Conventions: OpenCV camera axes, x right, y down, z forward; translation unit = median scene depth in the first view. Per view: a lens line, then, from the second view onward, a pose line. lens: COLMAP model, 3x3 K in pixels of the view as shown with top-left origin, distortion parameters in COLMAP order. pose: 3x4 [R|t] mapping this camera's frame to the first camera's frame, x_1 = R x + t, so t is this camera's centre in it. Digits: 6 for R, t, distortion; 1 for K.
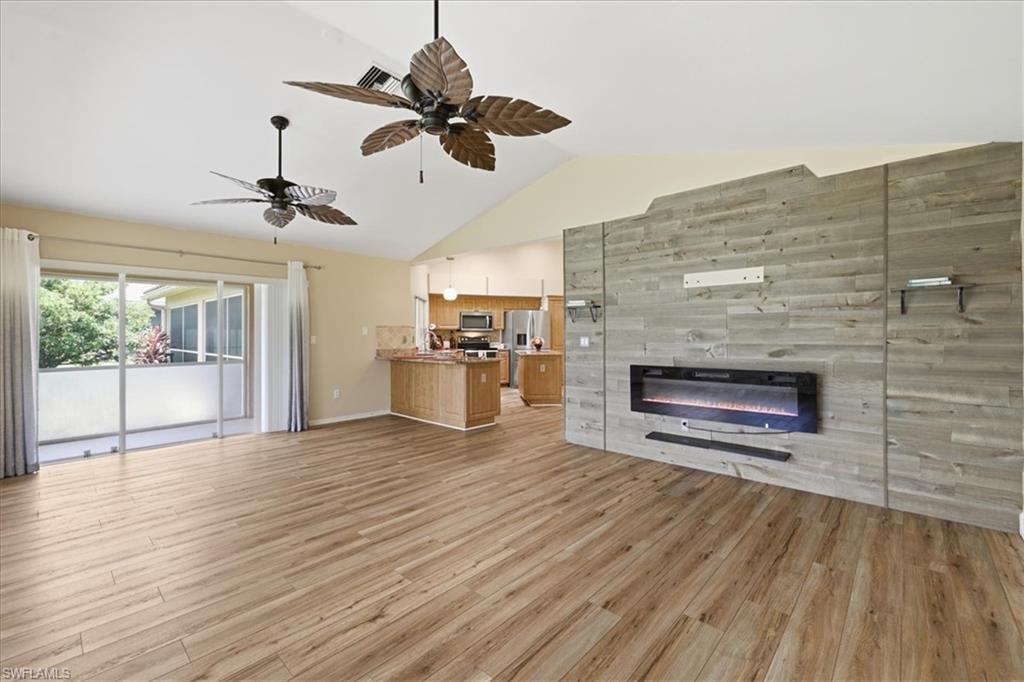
lens RADIAL K [[429.5, 0, 513.0], [0, 429.5, 335.1], [0, 0, 1]] dist [-0.001533, -0.000117]
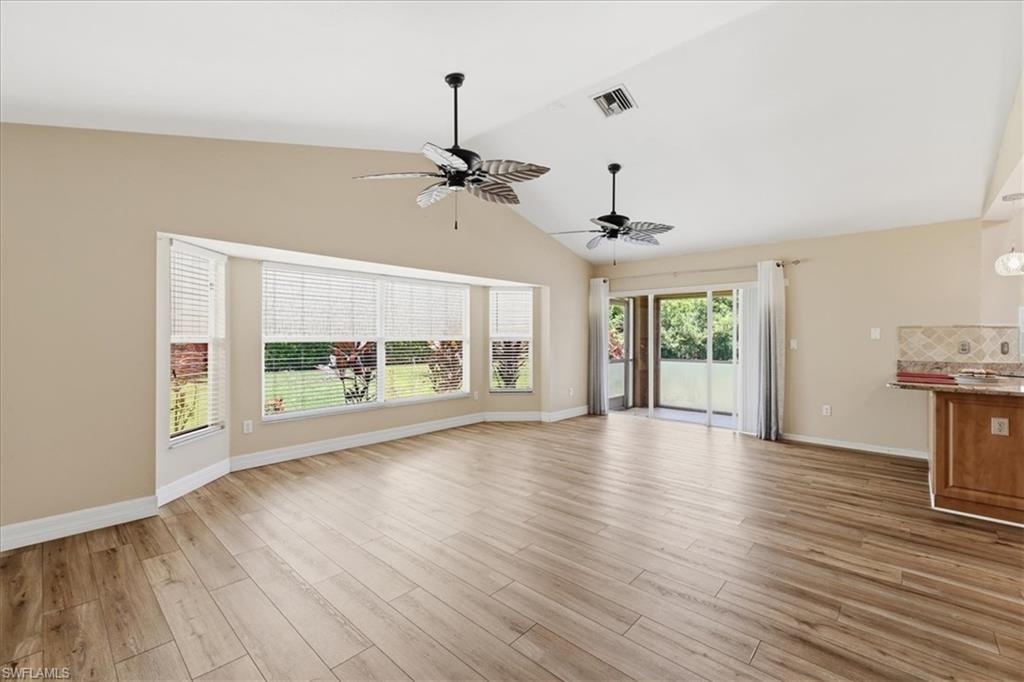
lens RADIAL K [[429.5, 0, 513.0], [0, 429.5, 335.1], [0, 0, 1]] dist [-0.001533, -0.000117]
pose [[-0.001498, -0.003723, -0.999992, 0.545641], [-0.009213, 0.999951, -0.003709, 0.001435], [0.999956, 0.009207, -0.001533, 0.545234]]
